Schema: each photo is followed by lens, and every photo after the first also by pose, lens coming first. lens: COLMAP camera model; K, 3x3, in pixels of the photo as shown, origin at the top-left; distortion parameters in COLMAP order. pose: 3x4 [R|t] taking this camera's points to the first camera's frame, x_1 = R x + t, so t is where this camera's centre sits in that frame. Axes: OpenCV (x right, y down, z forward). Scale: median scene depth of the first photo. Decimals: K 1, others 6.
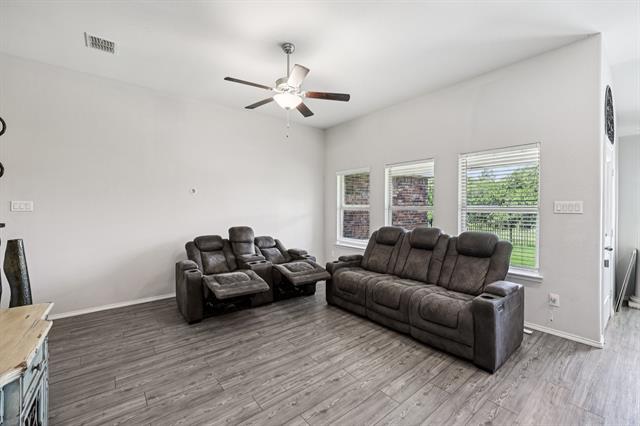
lens RADIAL K [[265.3, 0, 322.6], [0, 265.3, 207.4], [0, 0, 1]] dist [-0.001482, -0.000154]
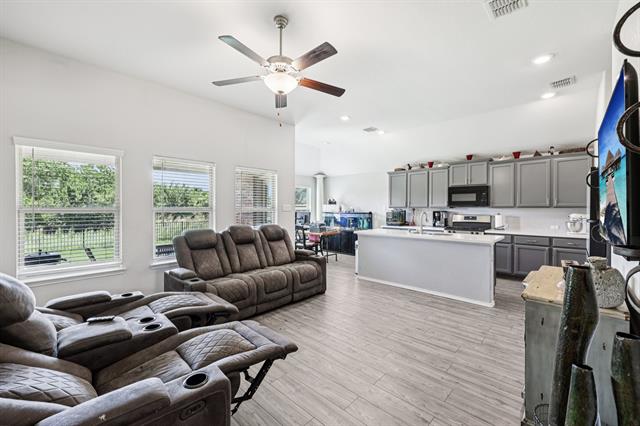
lens RADIAL K [[265.3, 0, 320.5], [0, 265.3, 211.5], [0, 0, 1]] dist [-0.001482, -0.000154]
pose [[-0.128653, -0.017100, 0.991542, -0.885619], [0.000609, 0.999850, 0.017322, -0.006152], [-0.991689, 0.002833, -0.128623, 0.874452]]
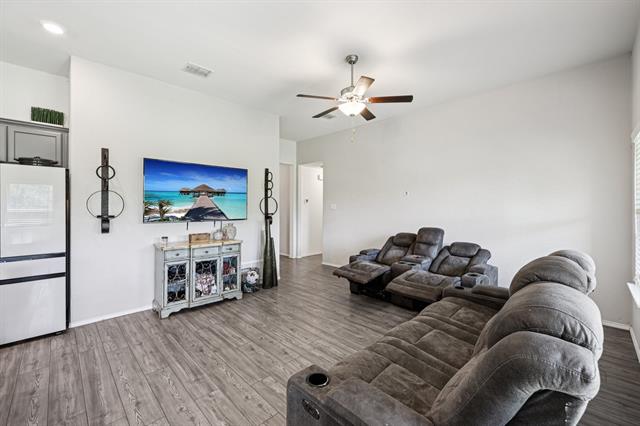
lens RADIAL K [[265.3, 0, 320.2], [0, 265.3, 206.3], [0, 0, 1]] dist [-0.001482, -0.000154]
pose [[0.094945, -0.003455, -0.995477, 0.823896], [-0.001764, 0.999992, -0.003639, -0.001261], [0.995481, 0.002101, 0.094938, 0.684003]]
